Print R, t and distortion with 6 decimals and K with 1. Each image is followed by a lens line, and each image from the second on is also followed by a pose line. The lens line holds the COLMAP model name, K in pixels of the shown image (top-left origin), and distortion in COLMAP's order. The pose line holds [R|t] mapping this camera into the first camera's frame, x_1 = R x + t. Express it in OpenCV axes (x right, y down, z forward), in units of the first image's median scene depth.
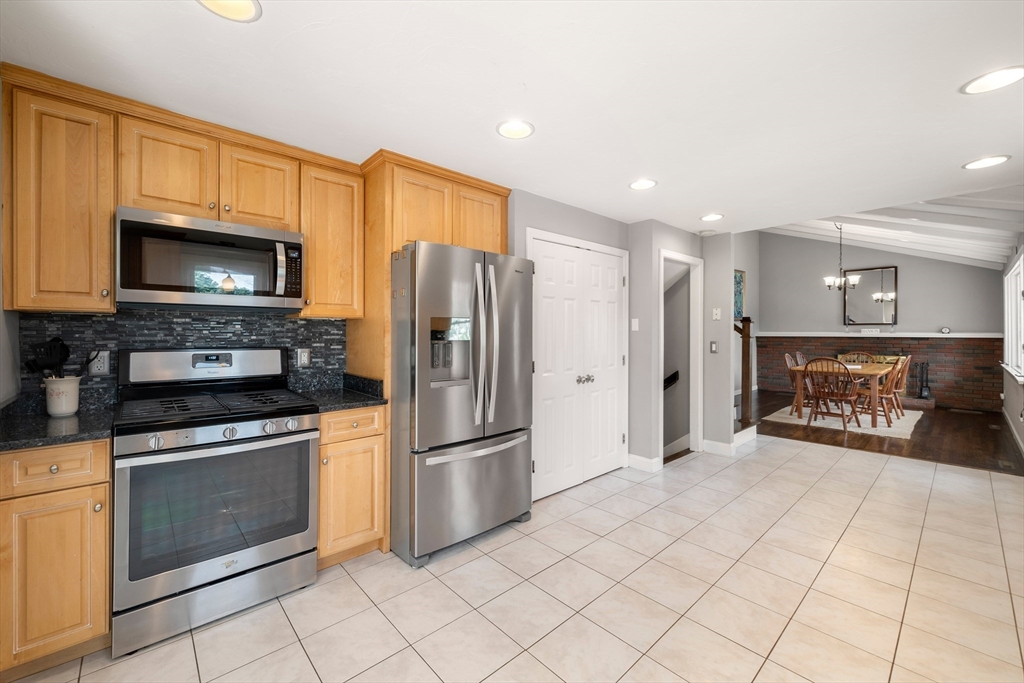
lens RADIAL K [[416.8, 0, 503.4], [0, 416.8, 338.3], [0, 0, 1]] dist [0.000906, 0.000197]
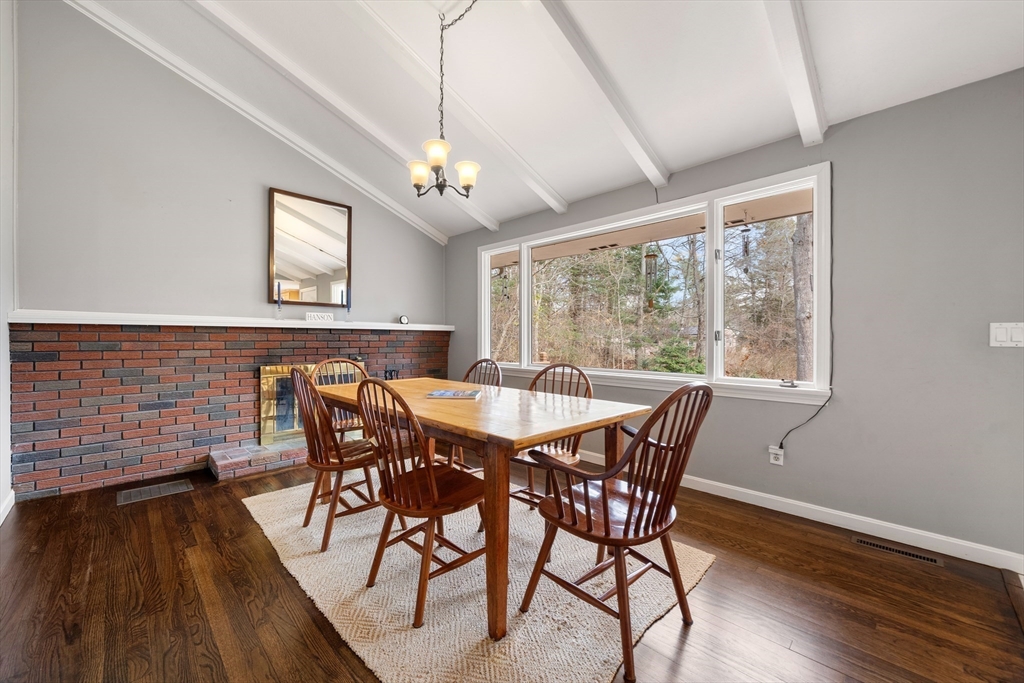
lens RADIAL K [[395.8, 0, 509.9], [0, 395.8, 342.5], [0, 0, 1]] dist [-0.002414, -0.000192]
pose [[-0.049611, -0.009906, 0.998719, 0.384680], [0.012792, 0.999862, 0.010552, 0.012600], [-0.998687, 0.013300, -0.049477, 0.810502]]
